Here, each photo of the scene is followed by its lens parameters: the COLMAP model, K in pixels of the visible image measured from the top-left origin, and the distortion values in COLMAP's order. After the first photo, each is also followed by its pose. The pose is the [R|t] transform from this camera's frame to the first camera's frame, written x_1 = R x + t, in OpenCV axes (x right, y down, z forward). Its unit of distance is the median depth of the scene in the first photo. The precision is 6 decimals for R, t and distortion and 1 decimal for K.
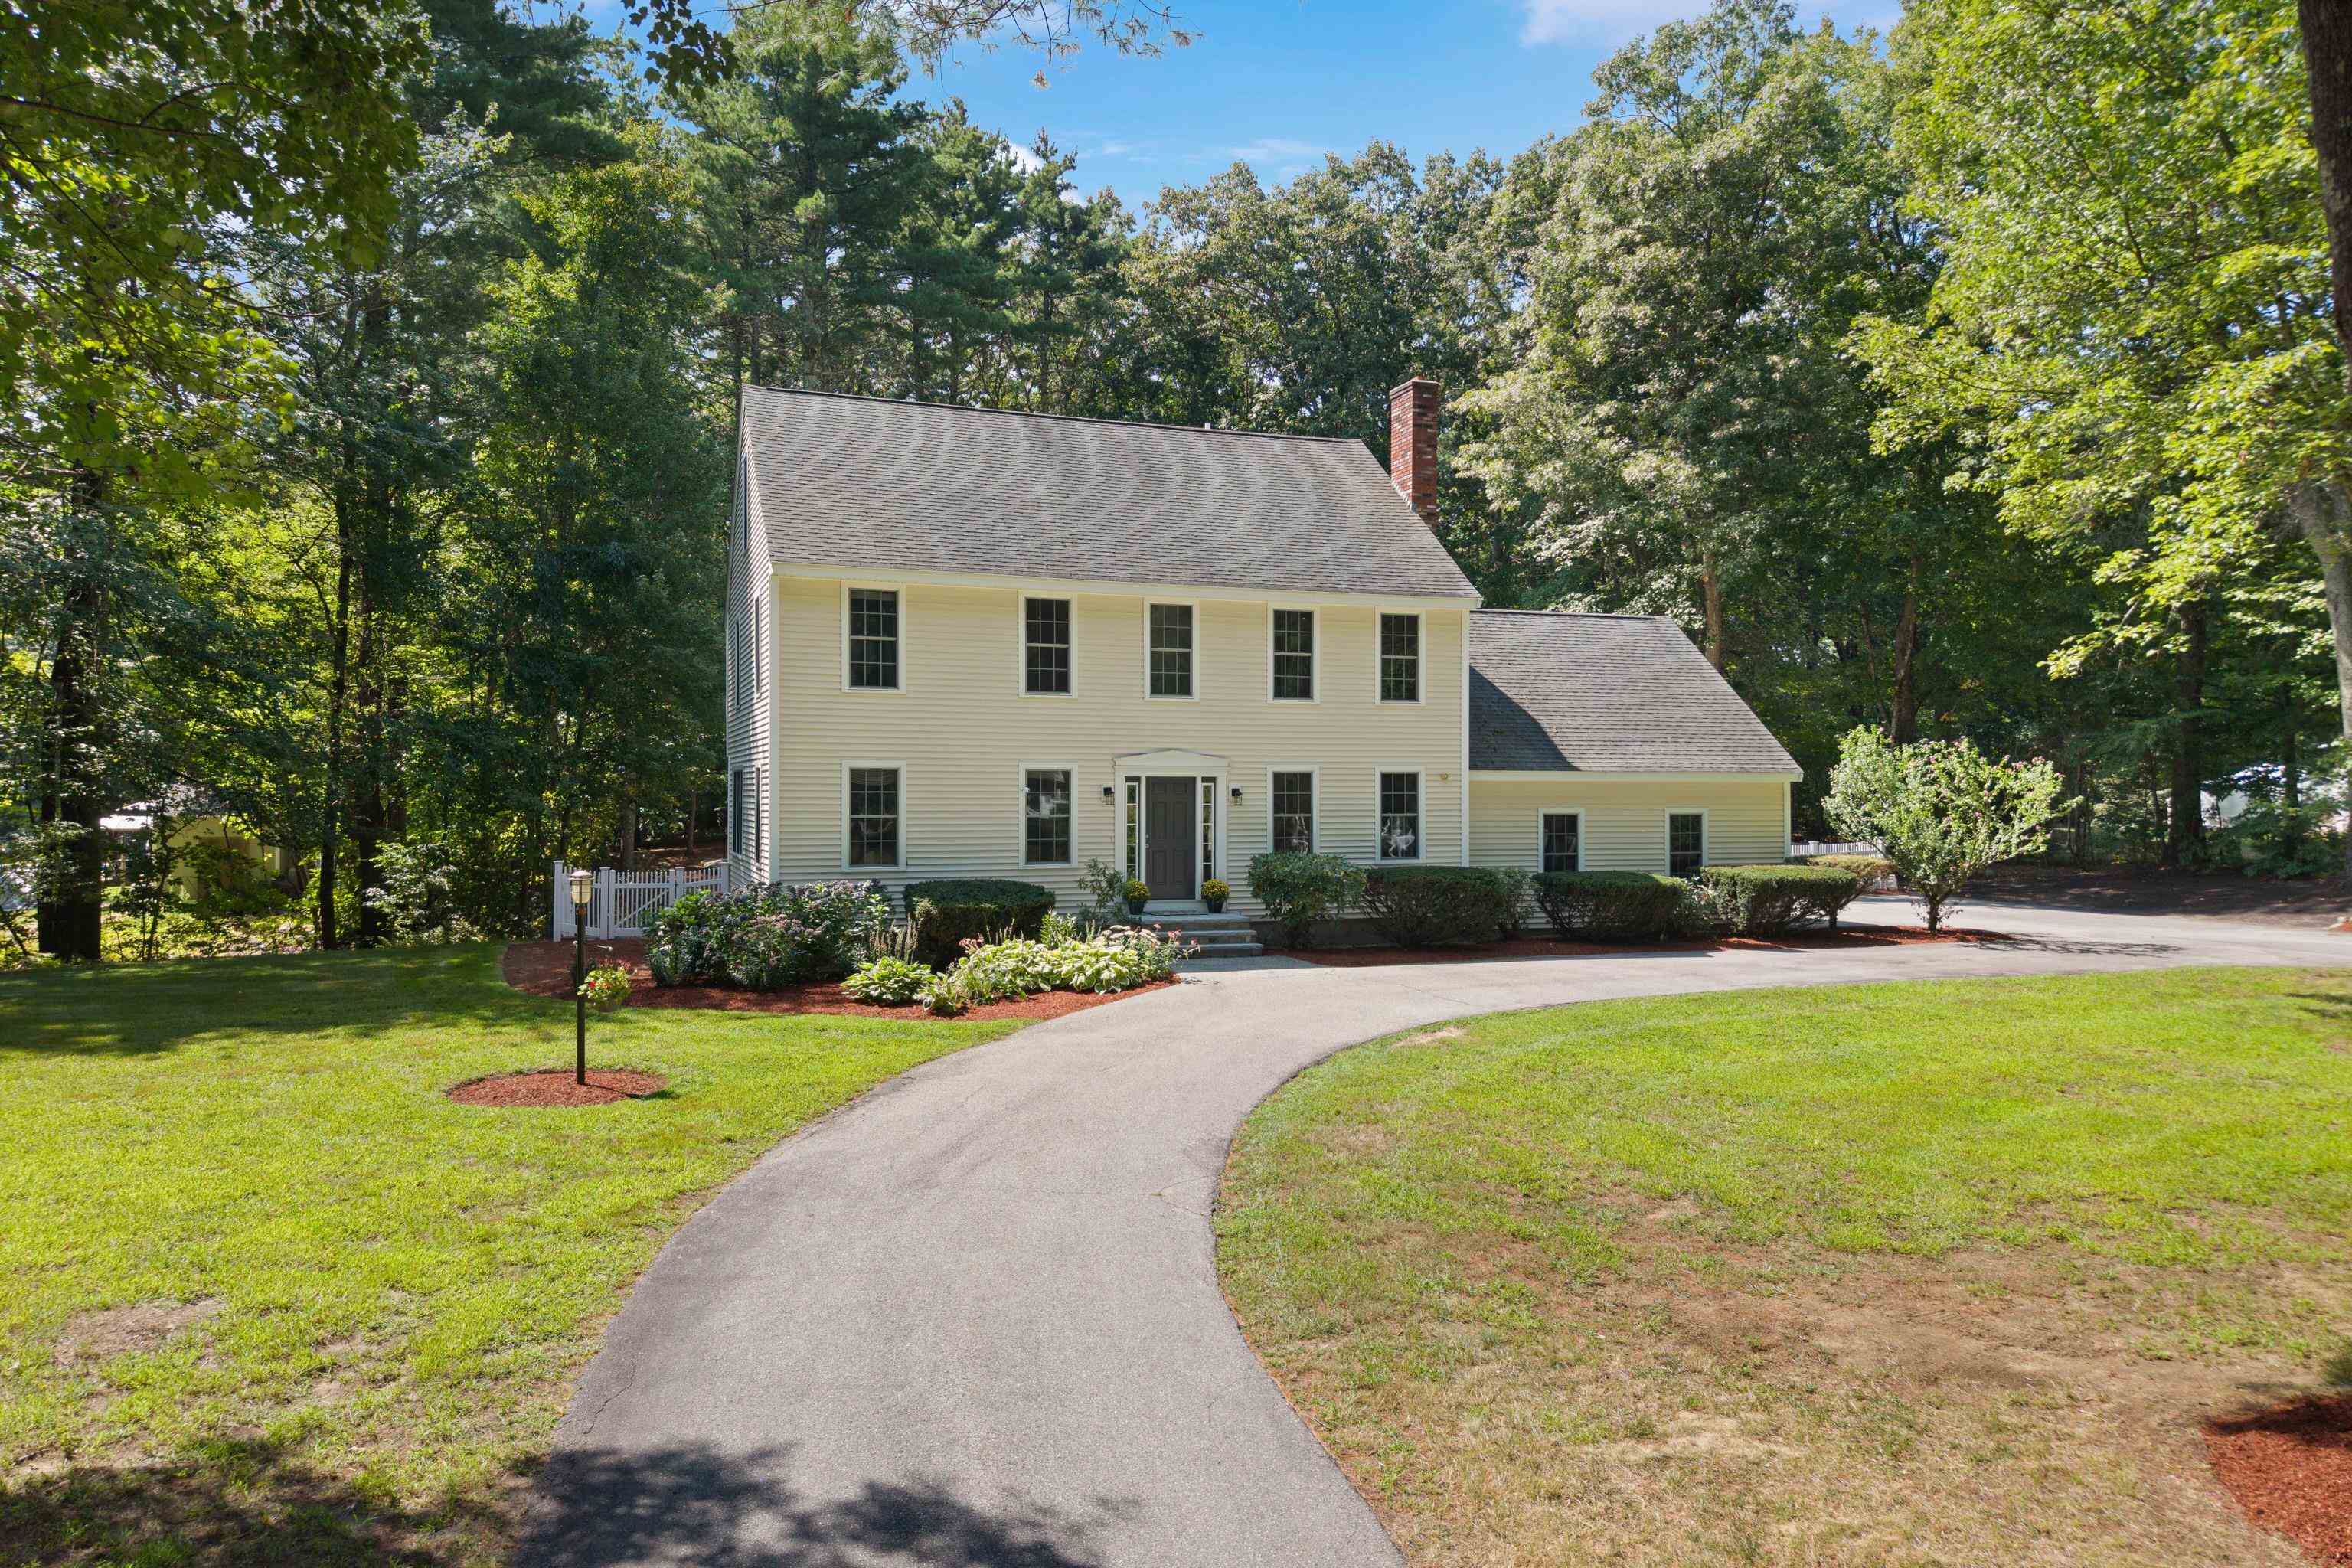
lens RADIAL K [[1588.9, 0, 1173.5], [0, 1588.9, 757.6], [0, 0, 1]] dist [0.037485, -0.051282]
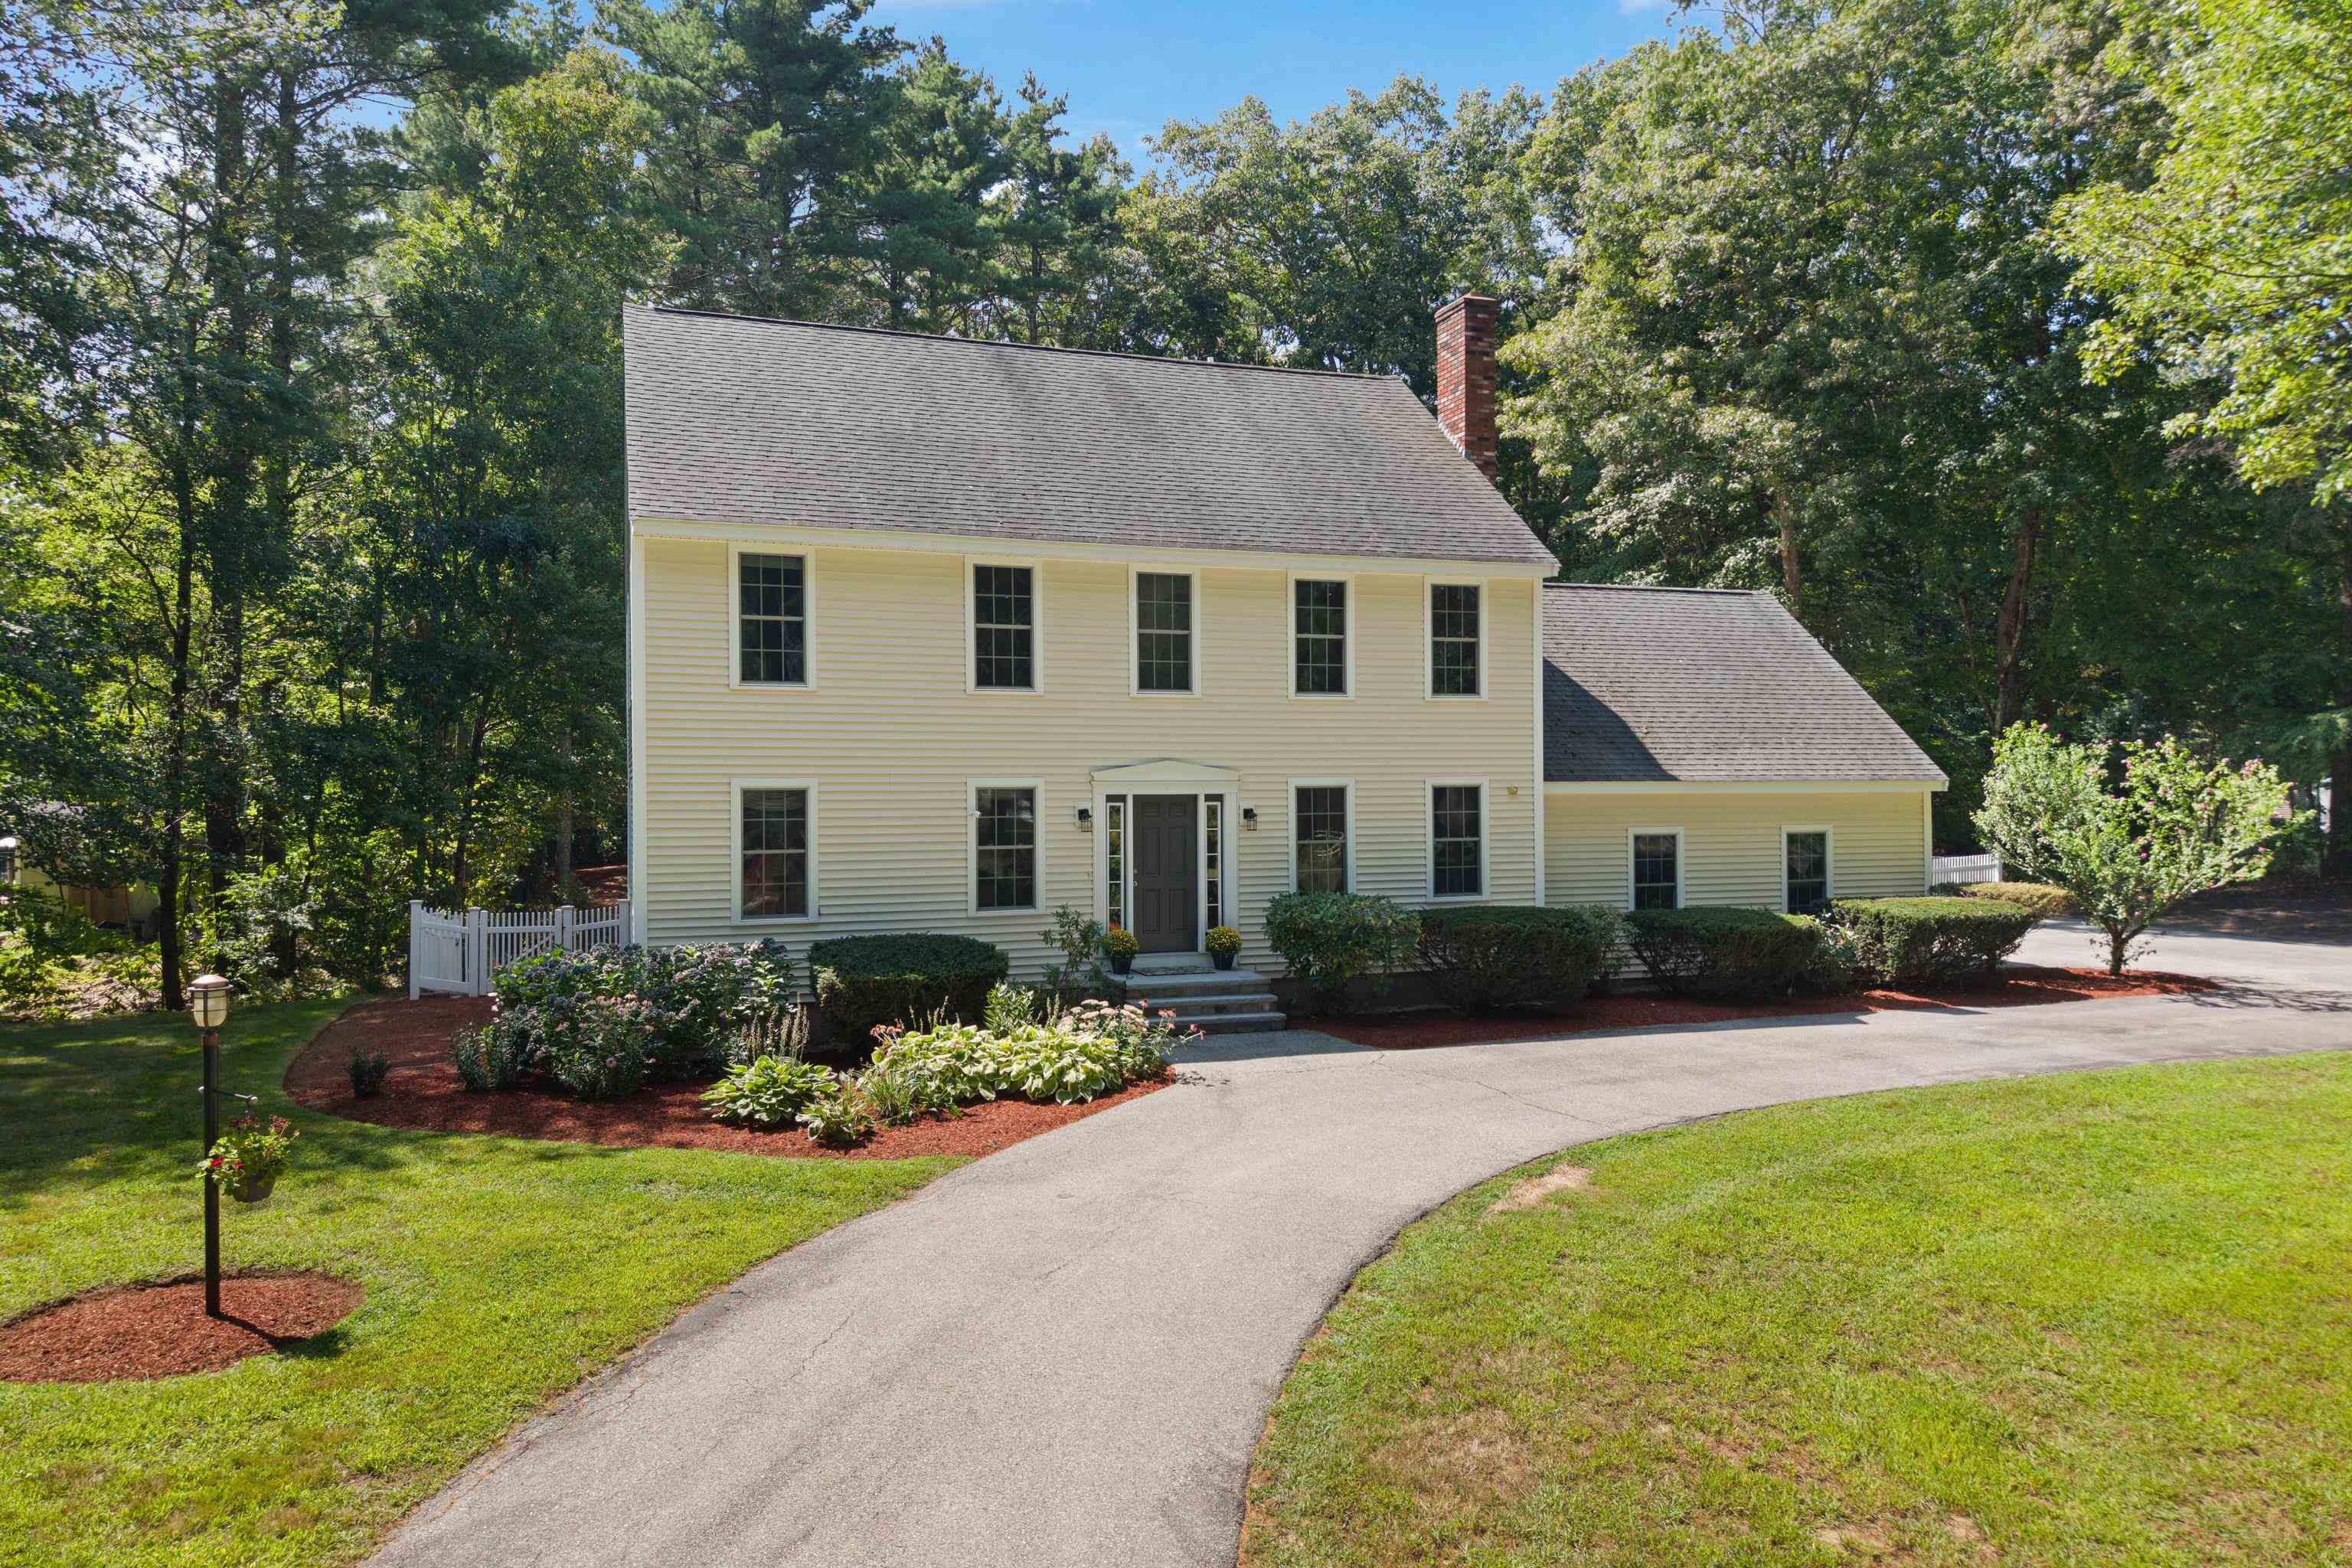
lens RADIAL K [[1615.5, 0, 1187.6], [0, 1615.5, 699.8], [0, 0, 1]] dist [0.179720, -0.000168]
pose [[0.999972, -0.007234, 0.001881, 0.007197], [0.007294, 0.999380, -0.034431, -0.006112], [-0.001631, 0.034444, 0.999405, 0.181350]]
